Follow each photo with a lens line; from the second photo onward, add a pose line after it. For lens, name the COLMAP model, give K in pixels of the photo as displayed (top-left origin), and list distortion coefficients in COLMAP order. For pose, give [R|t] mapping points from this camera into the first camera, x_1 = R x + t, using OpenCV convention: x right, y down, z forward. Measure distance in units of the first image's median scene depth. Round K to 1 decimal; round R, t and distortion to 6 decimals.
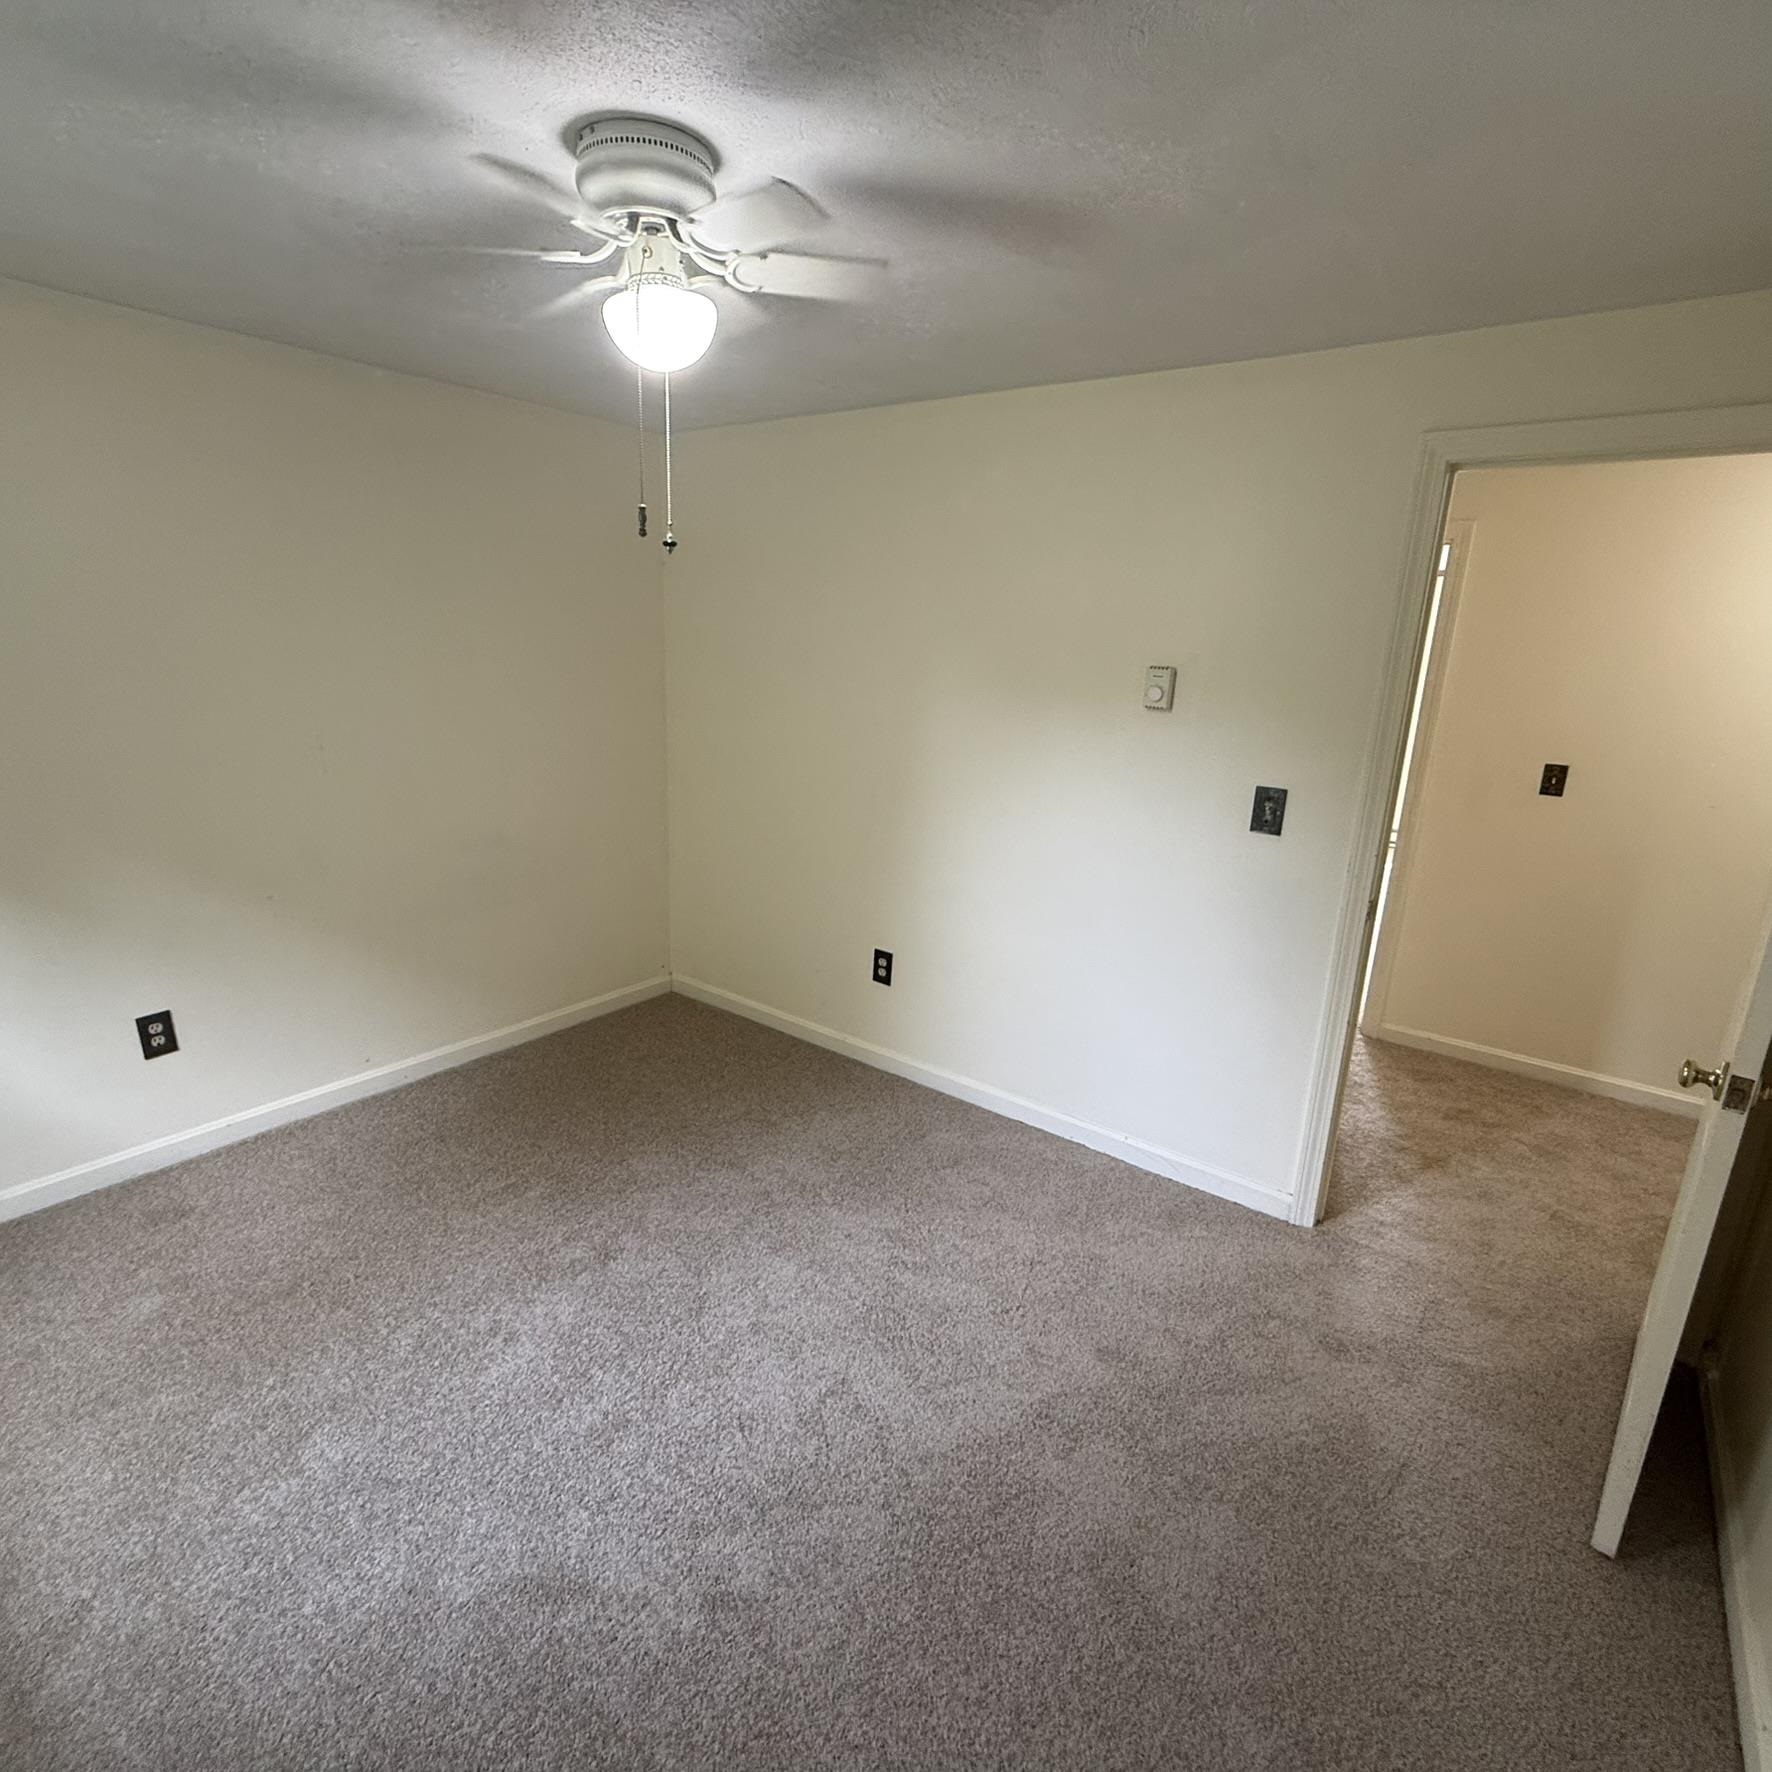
lens RADIAL K [[946.0, 0, 877.7], [0, 946.0, 877.9], [0, 0, 1]] dist [0.000989, -0.000630]
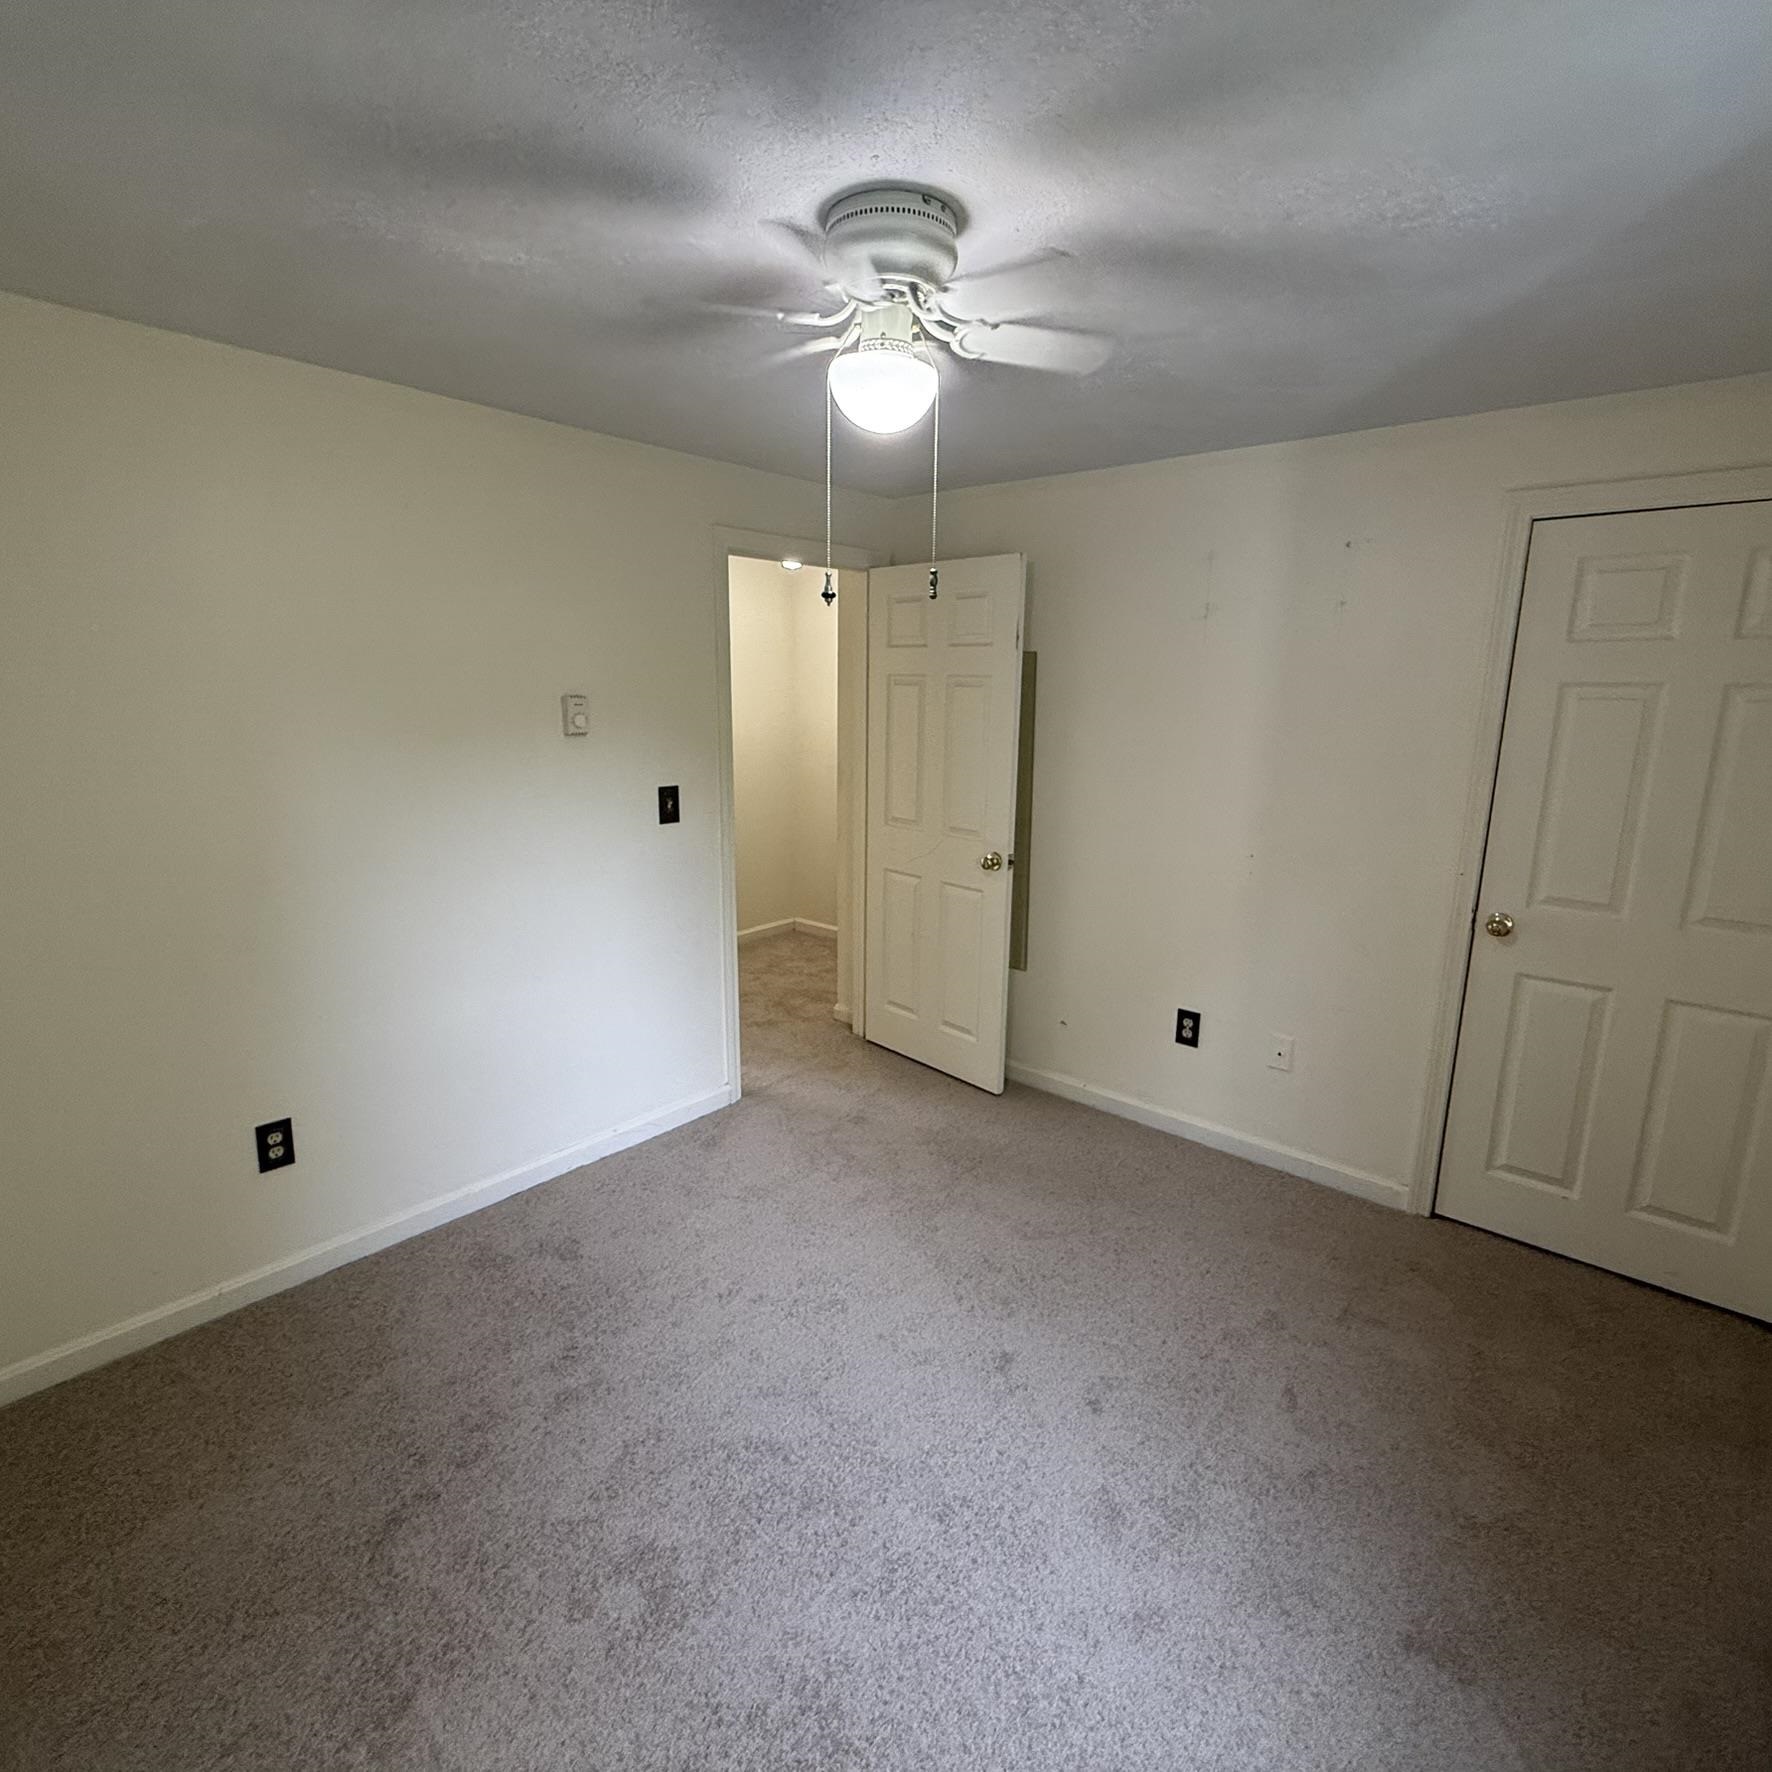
lens RADIAL K [[946.0, 0, 877.7], [0, 946.0, 877.9], [0, 0, 1]] dist [0.000989, -0.000630]
pose [[0.067458, -0.244452, 0.967312, -0.802183], [0.237923, 0.945492, 0.222346, -0.192022], [-0.968939, 0.215147, 0.121942, 0.600459]]
